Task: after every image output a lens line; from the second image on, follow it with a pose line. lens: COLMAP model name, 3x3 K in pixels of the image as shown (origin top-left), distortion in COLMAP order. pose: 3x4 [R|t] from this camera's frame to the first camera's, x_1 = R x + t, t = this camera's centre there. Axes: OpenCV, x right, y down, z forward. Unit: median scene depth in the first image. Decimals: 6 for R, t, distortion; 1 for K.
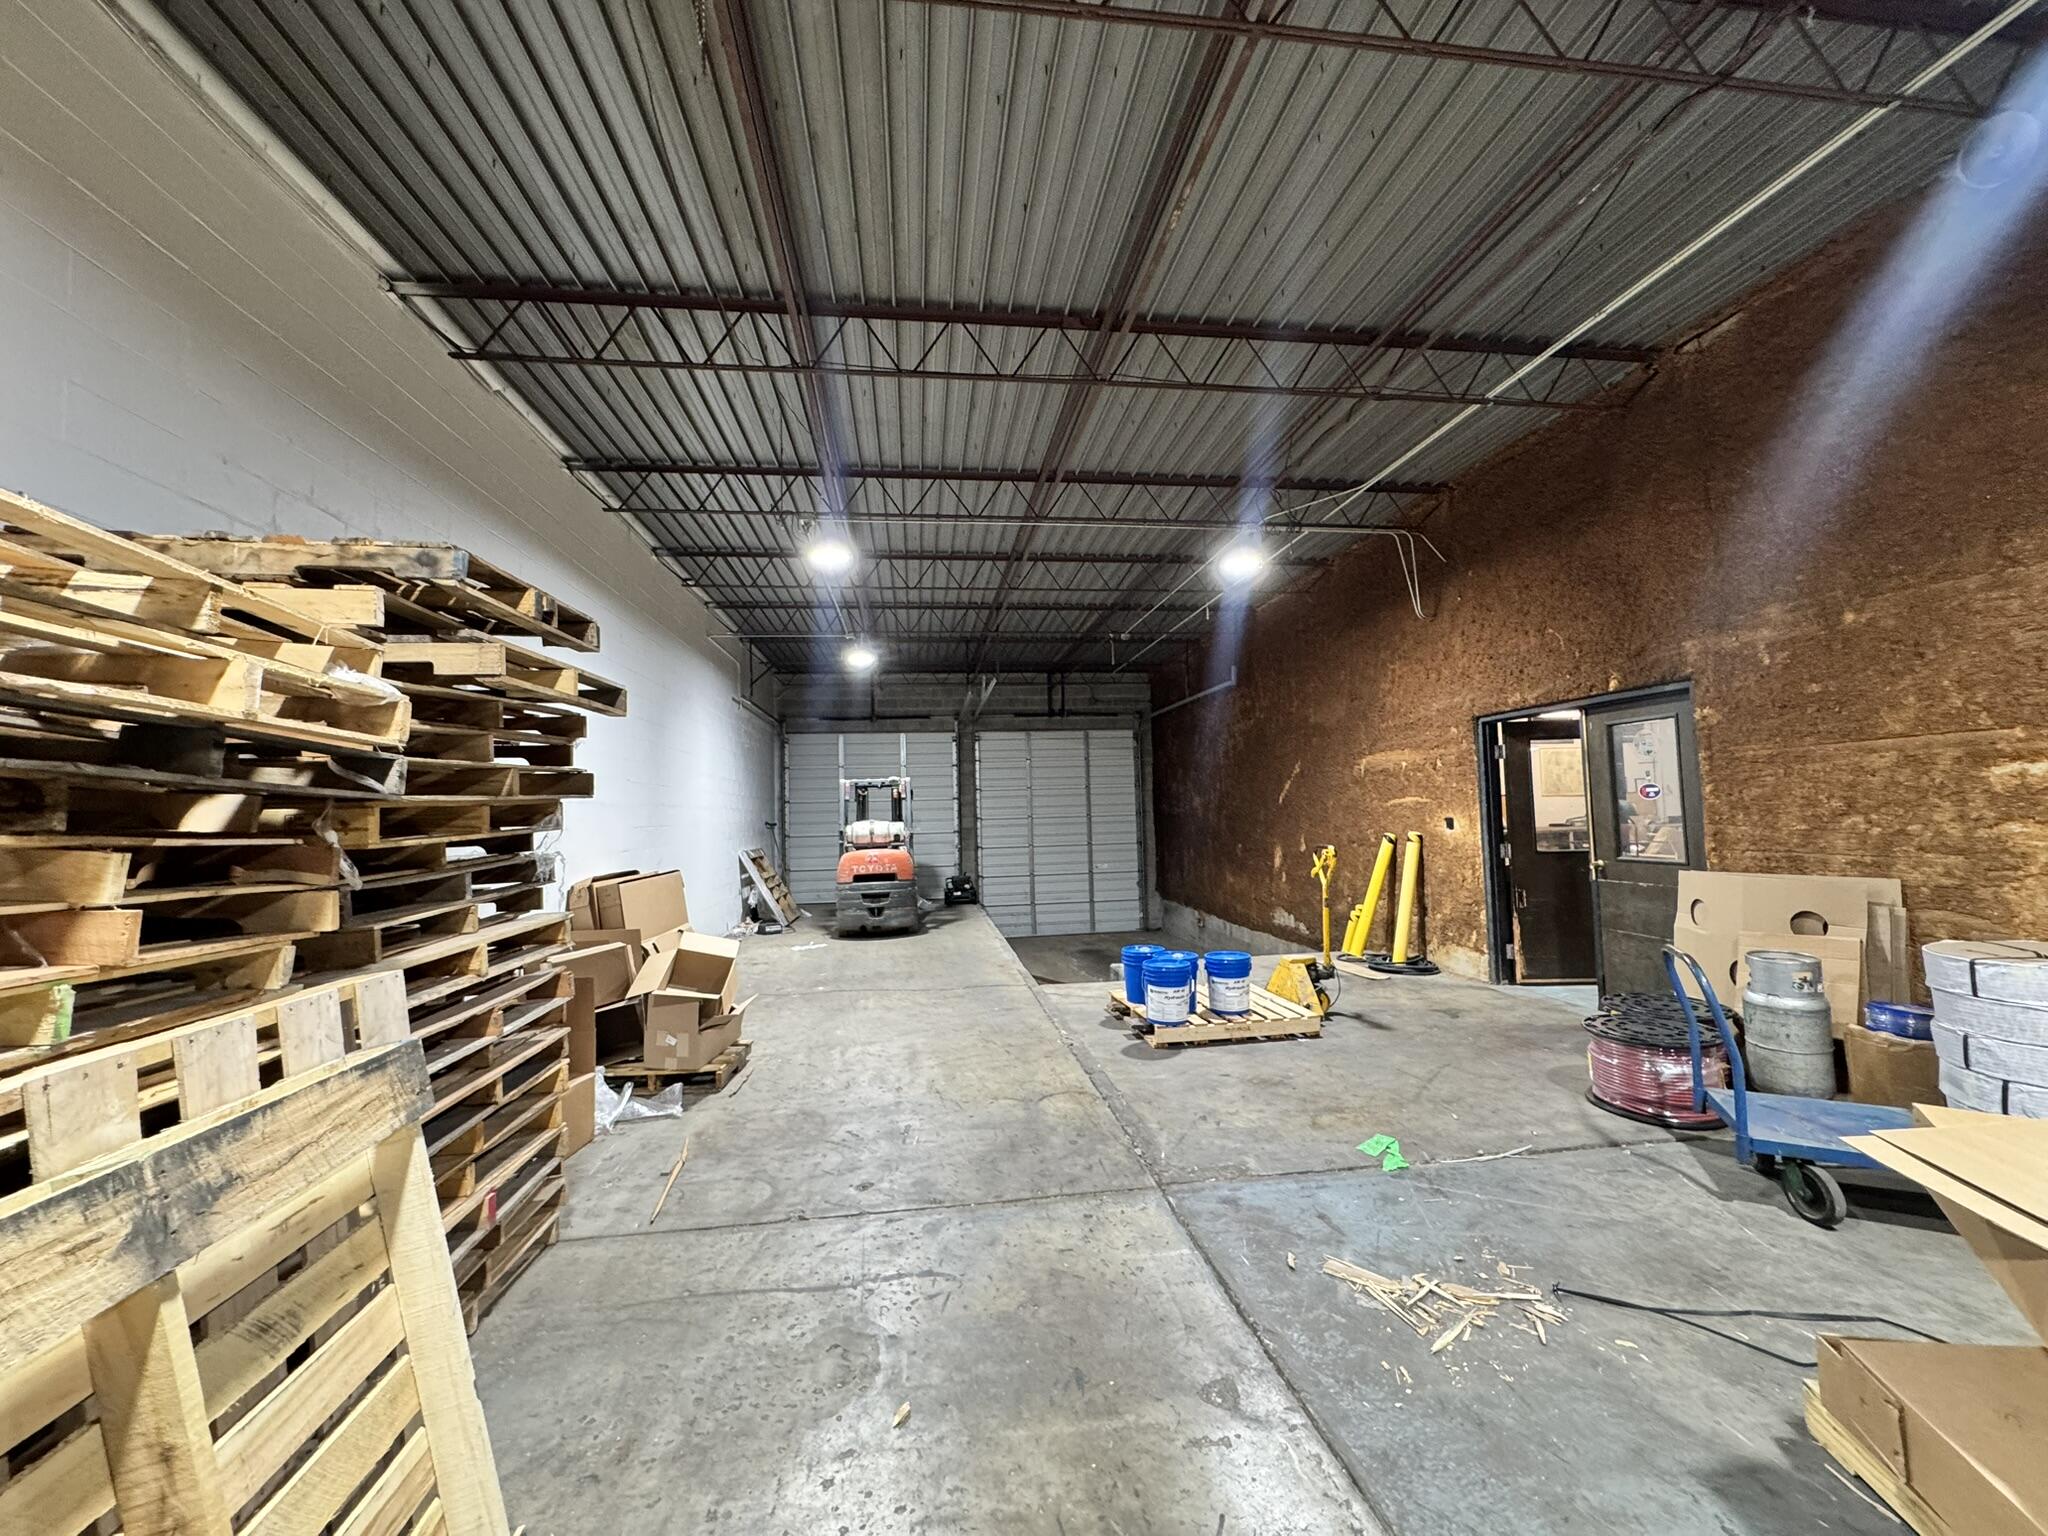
lens RADIAL K [[820.9, 0, 1026.6], [0, 820.9, 767.9], [0, 0, 1]] dist [0.000612, 0.000141]
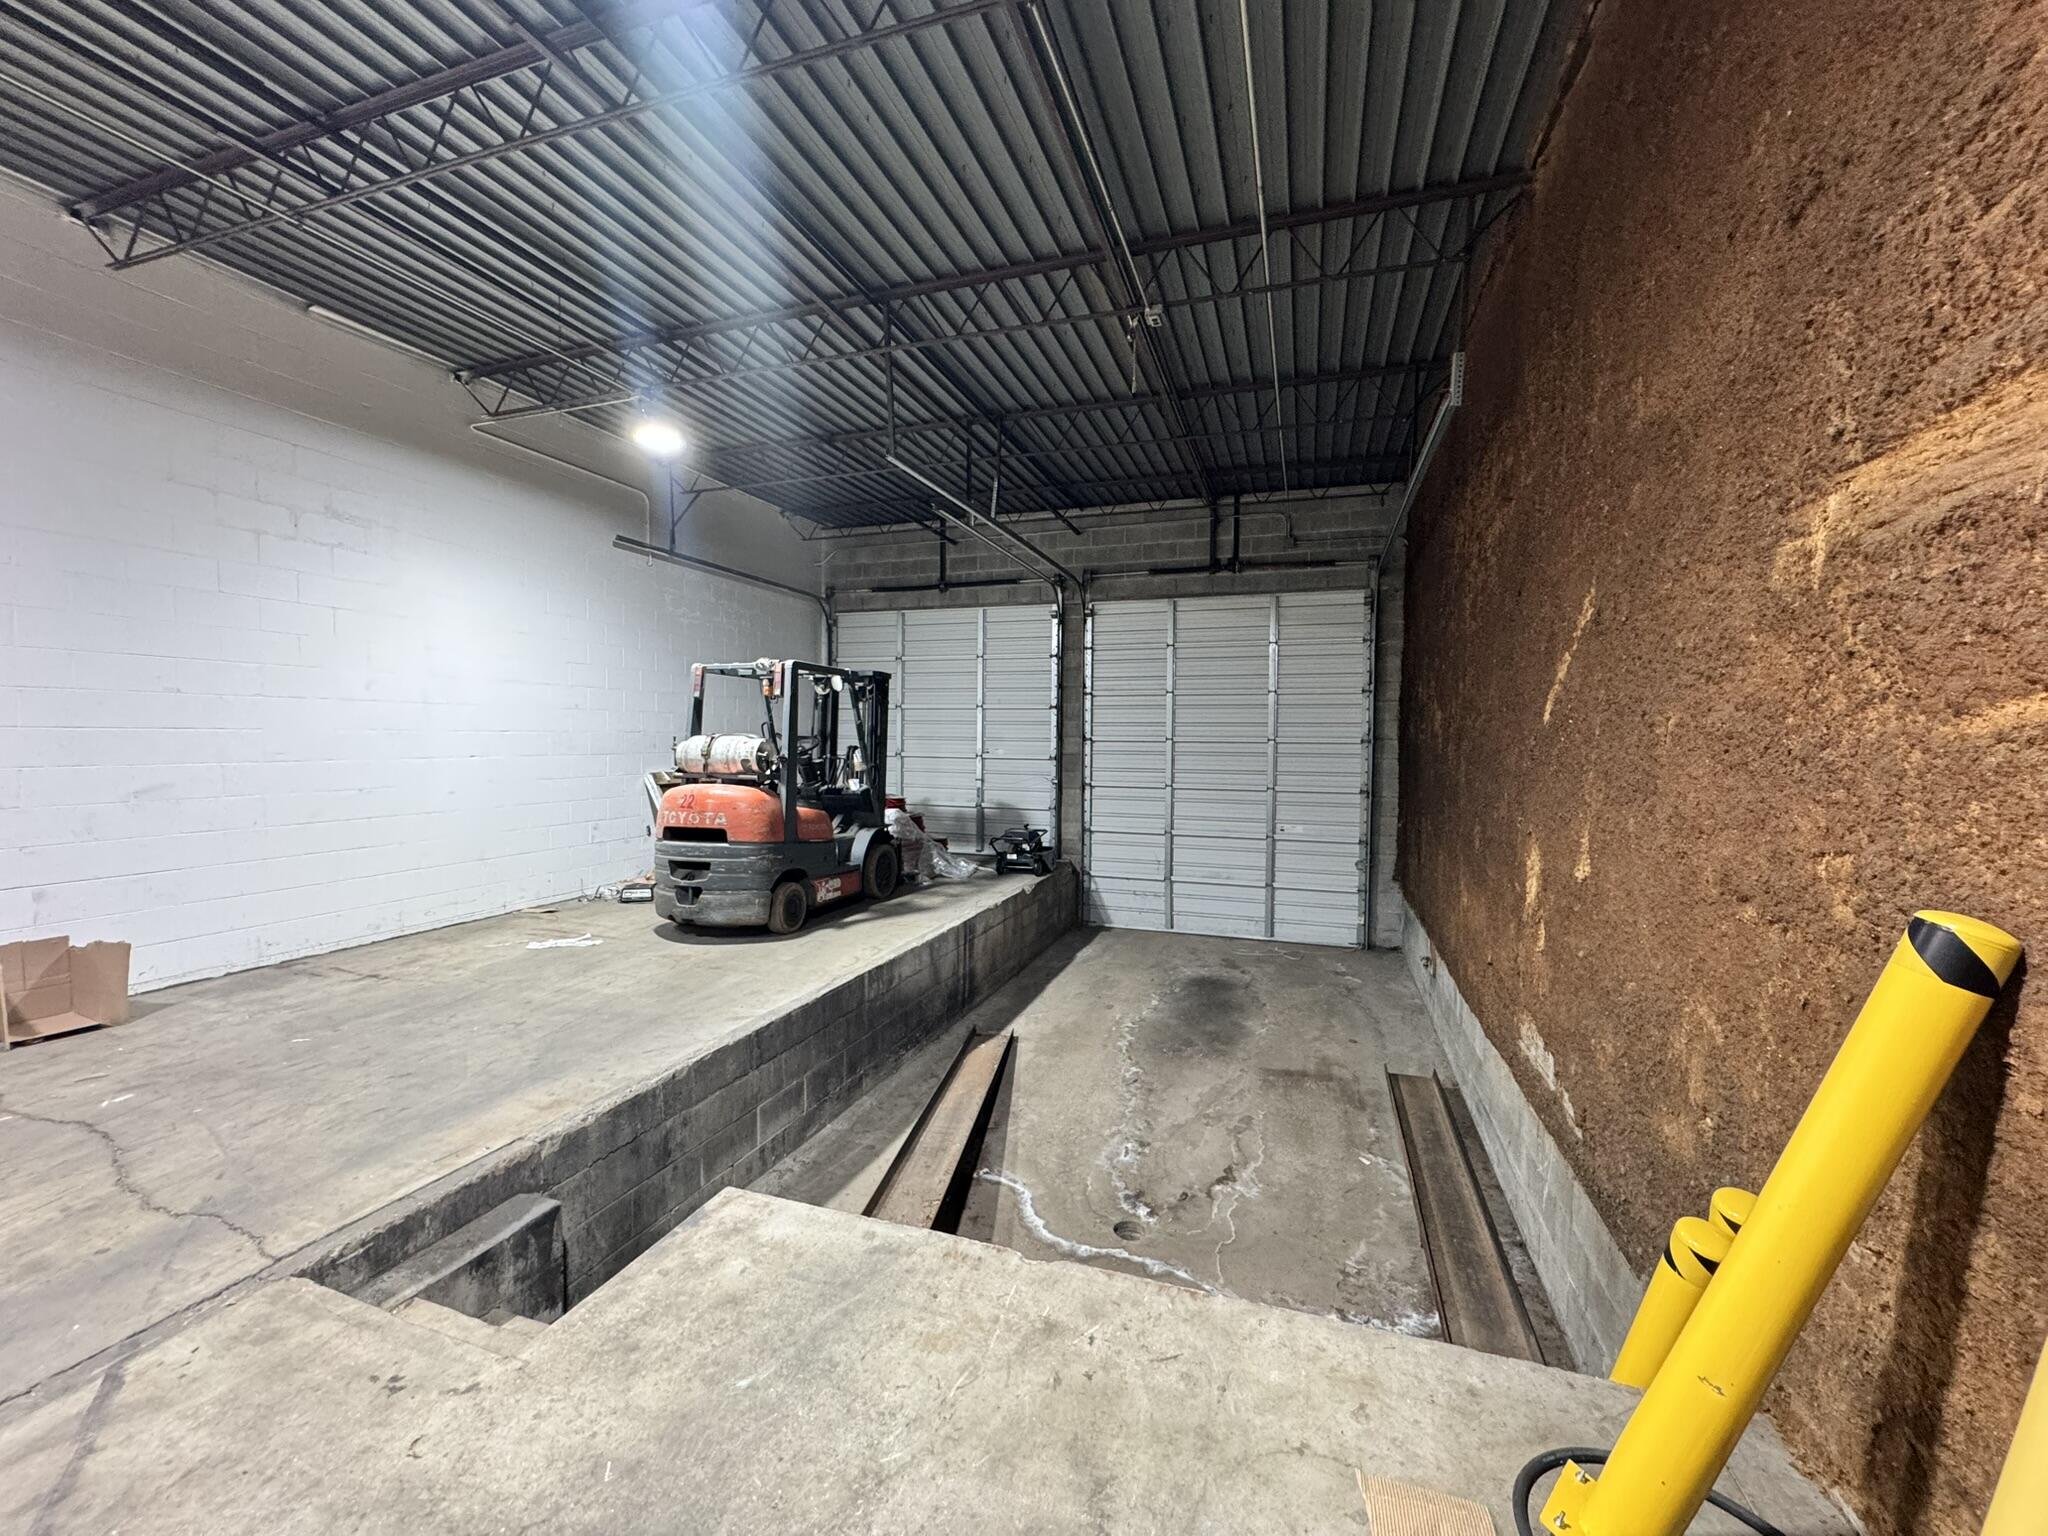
lens RADIAL K [[820.9, 0, 1025.4], [0, 820.9, 765.5], [0, 0, 1]] dist [0.000612, 0.000141]
pose [[0.893284, 0.051404, -0.446544, 0.184087], [-0.008219, 0.995141, 0.098113, 0.019847], [0.449417, -0.083973, 0.889366, 0.410382]]
